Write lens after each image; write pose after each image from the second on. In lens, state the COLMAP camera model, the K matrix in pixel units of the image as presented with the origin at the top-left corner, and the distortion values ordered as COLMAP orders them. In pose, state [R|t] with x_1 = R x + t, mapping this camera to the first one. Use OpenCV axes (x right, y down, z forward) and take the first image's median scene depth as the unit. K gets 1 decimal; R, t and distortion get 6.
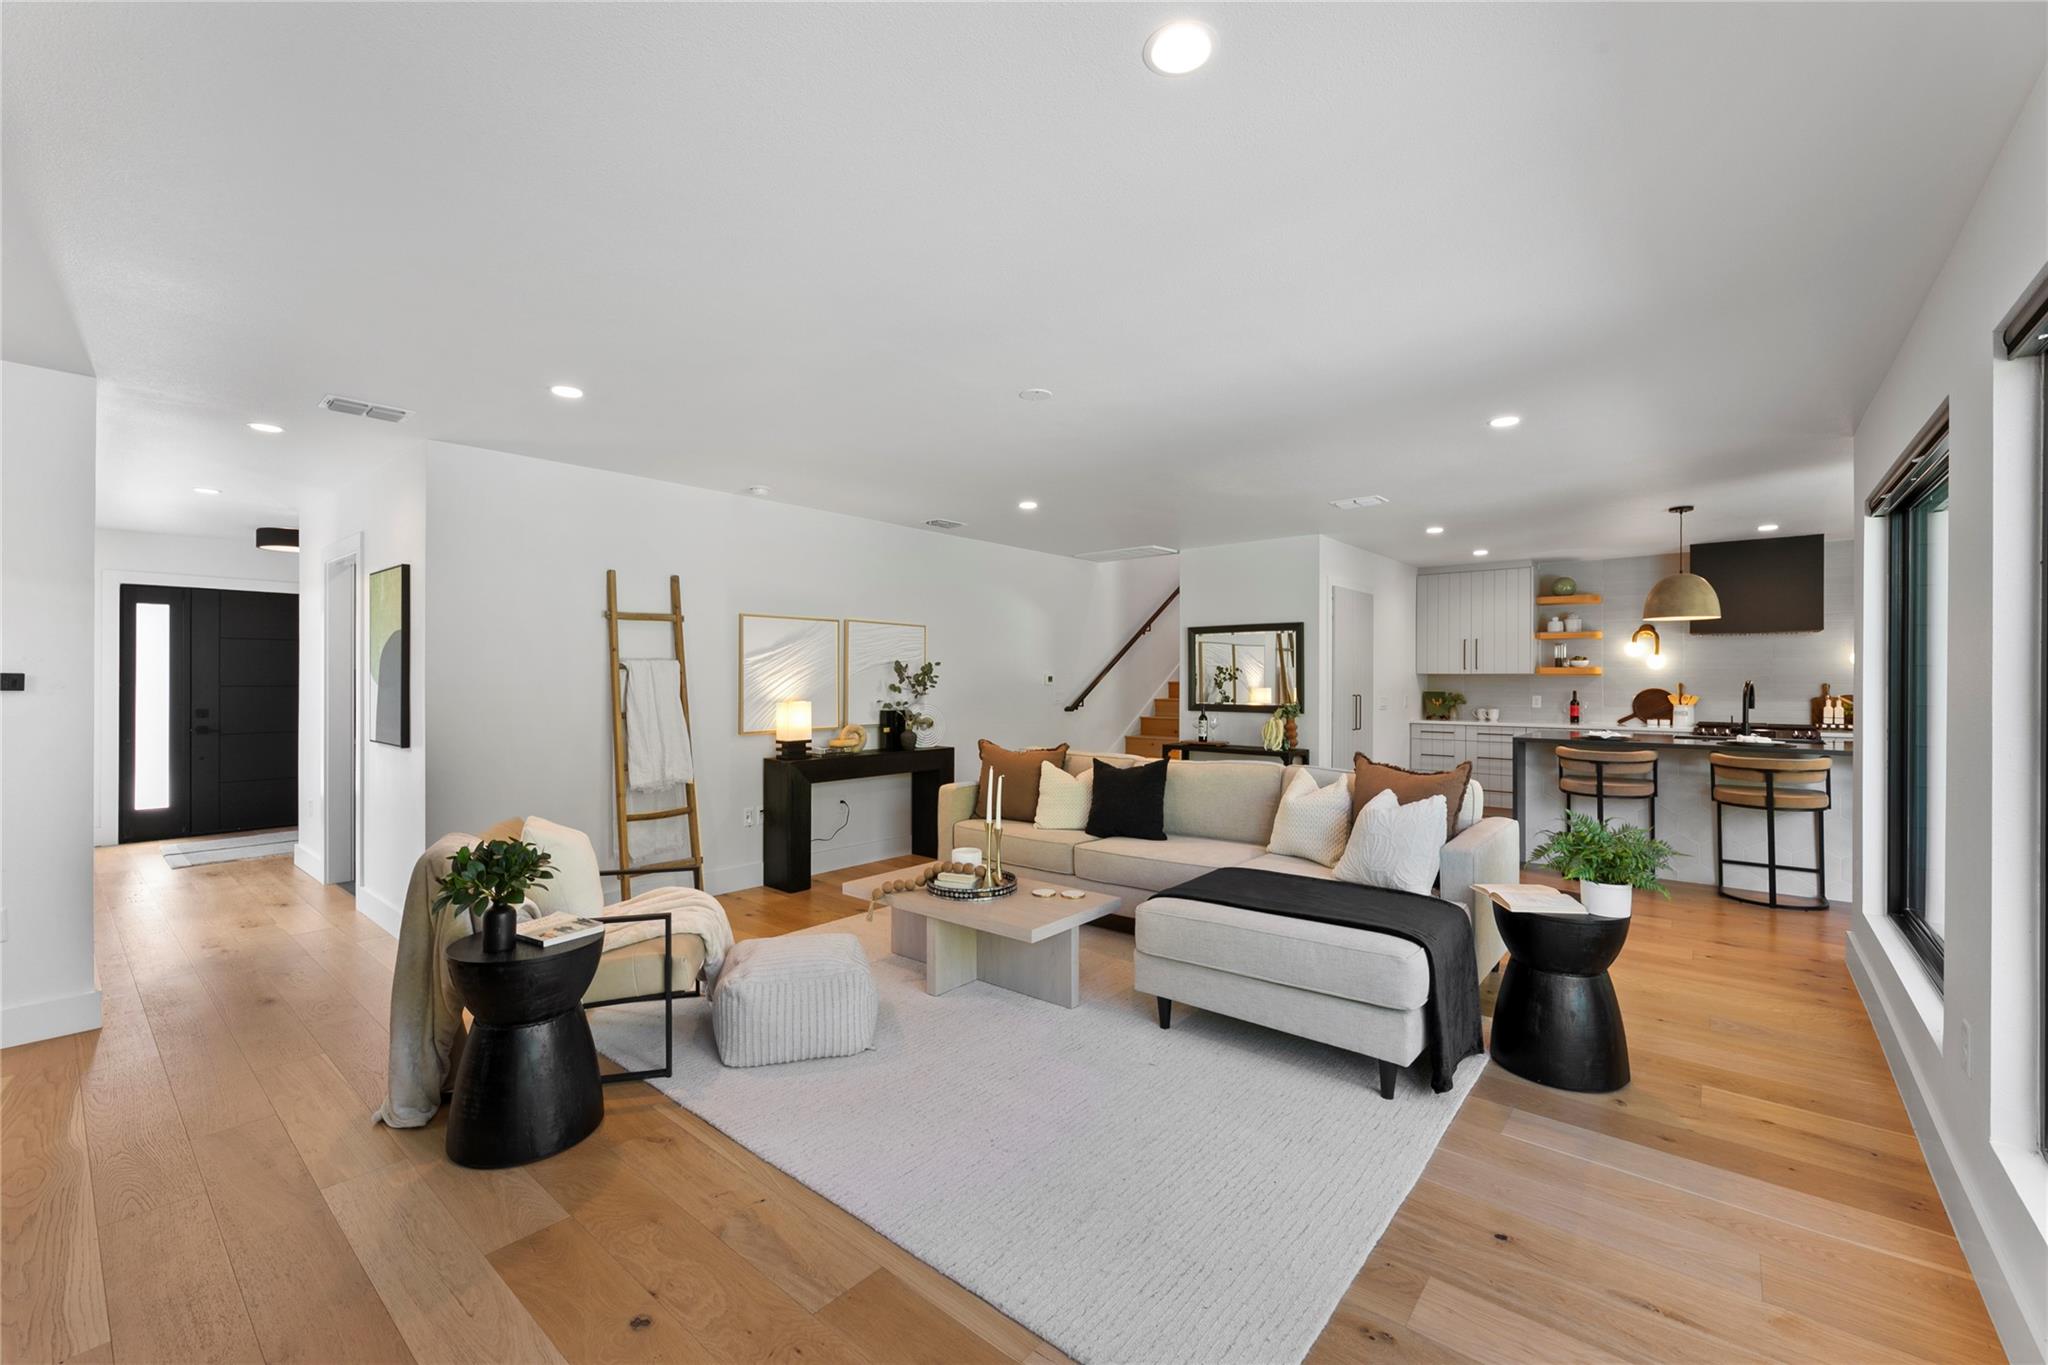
lens RADIAL K [[840.6, 0, 1012.4], [0, 840.6, 681.5], [0, 0, 1]] dist [0.001996, -0.000954]
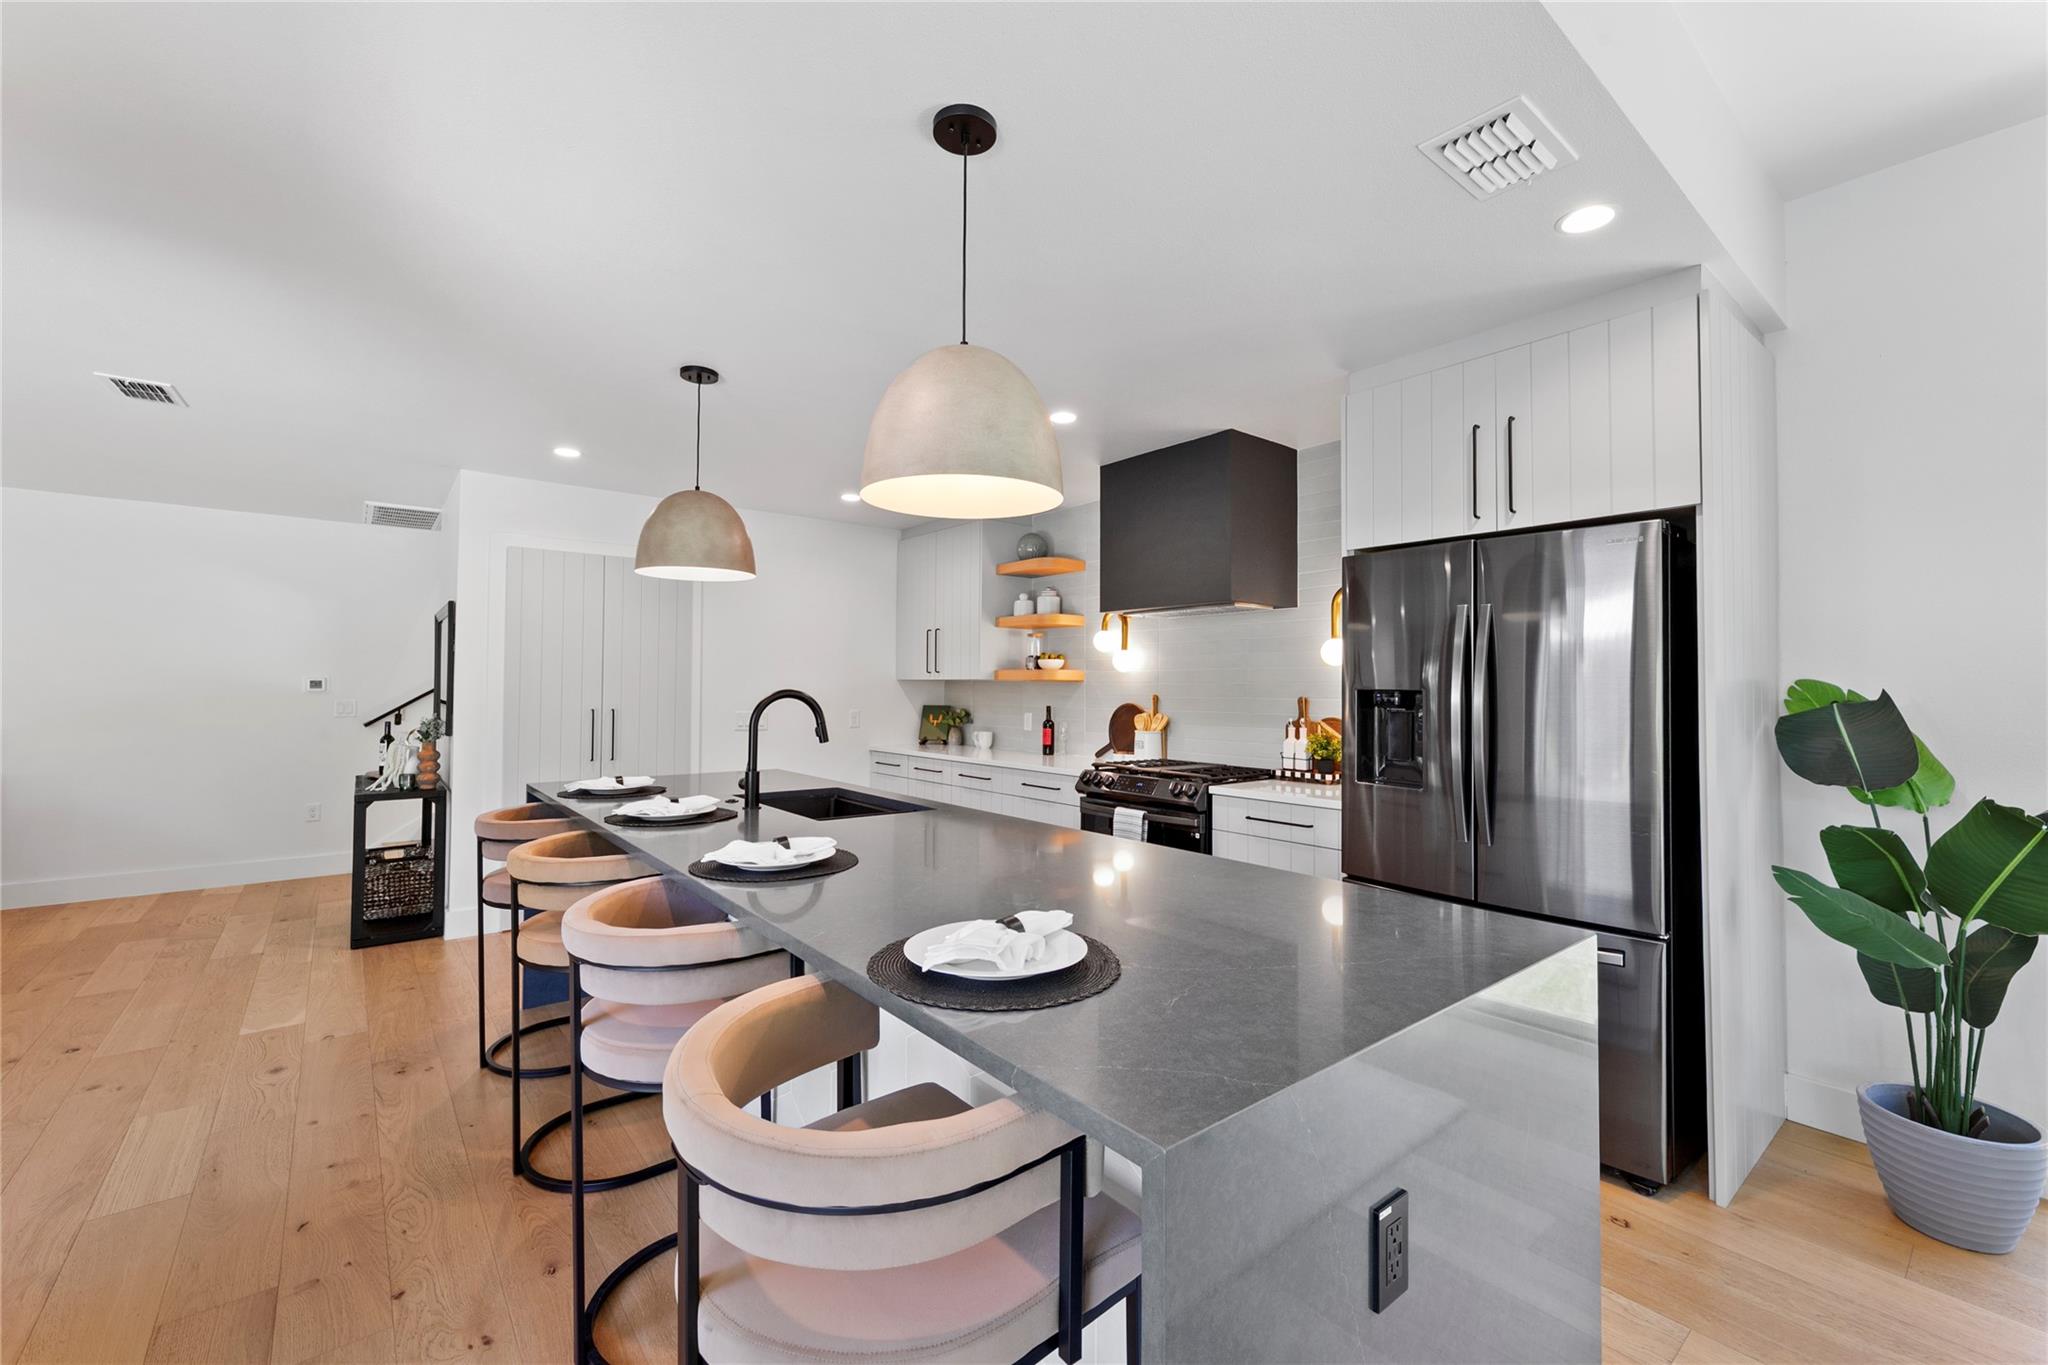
lens RADIAL K [[840.6, 0, 1029.8], [0, 840.6, 680.3], [0, 0, 1]] dist [0.001996, -0.000954]
pose [[0.985187, 0.002539, -0.171464, 0.764969], [-0.004679, 0.999916, -0.012081, -0.001307], [0.171419, 0.012704, 0.985116, 0.355360]]
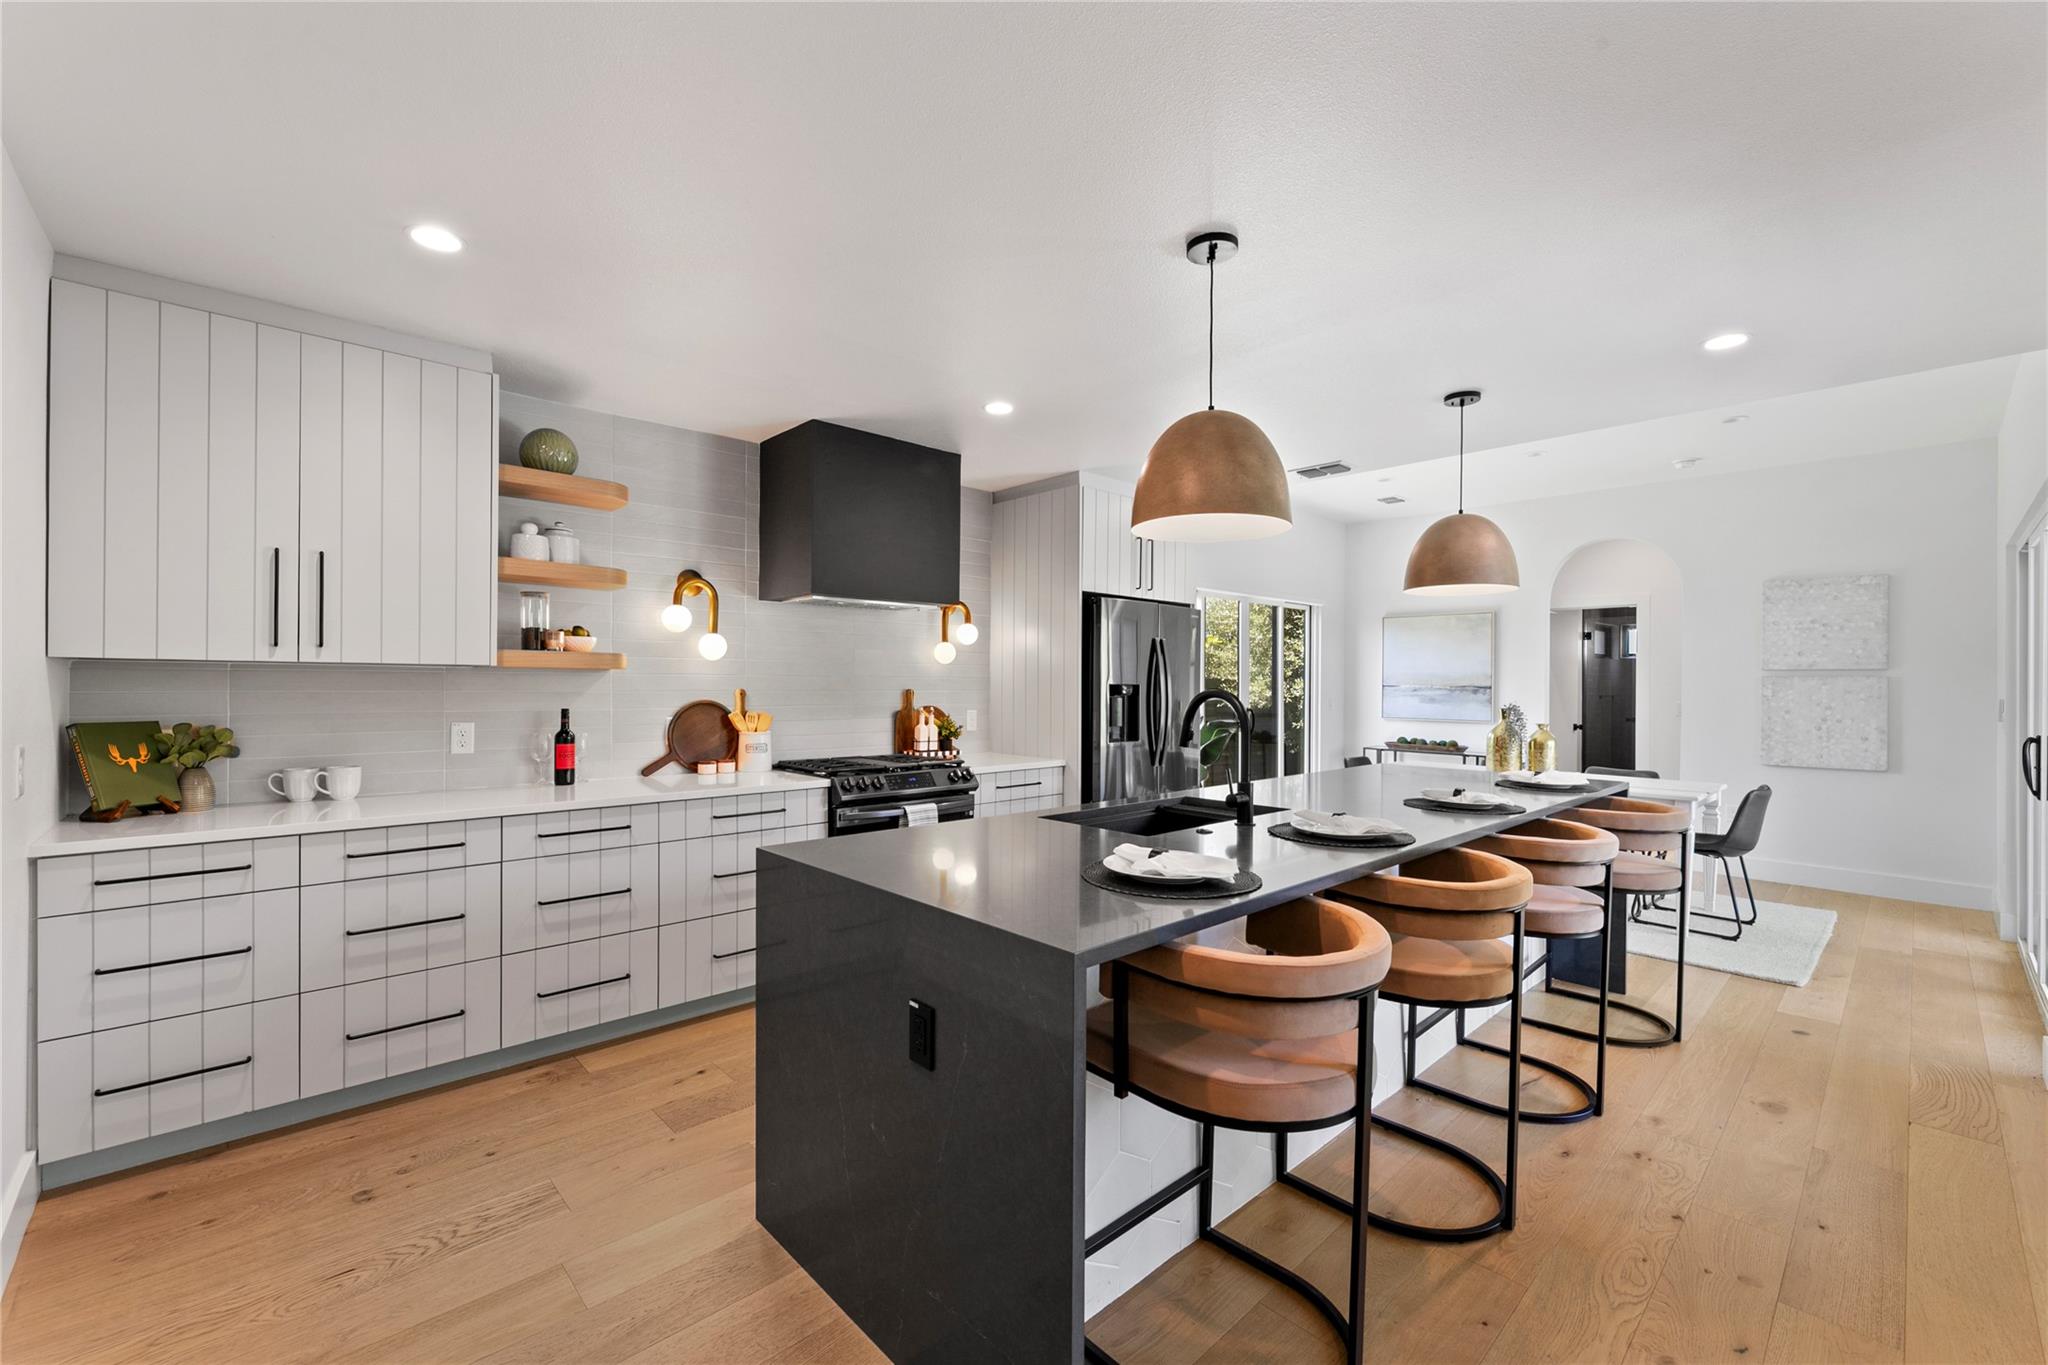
lens RADIAL K [[840.6, 0, 1022.6], [0, 840.6, 683.3], [0, 0, 1]] dist [0.001996, -0.000954]
pose [[0.102788, -0.001042, 0.994703, 0.275477], [-0.005976, 0.999981, 0.001665, -0.003771], [-0.994685, -0.006116, 0.102779, 0.730152]]
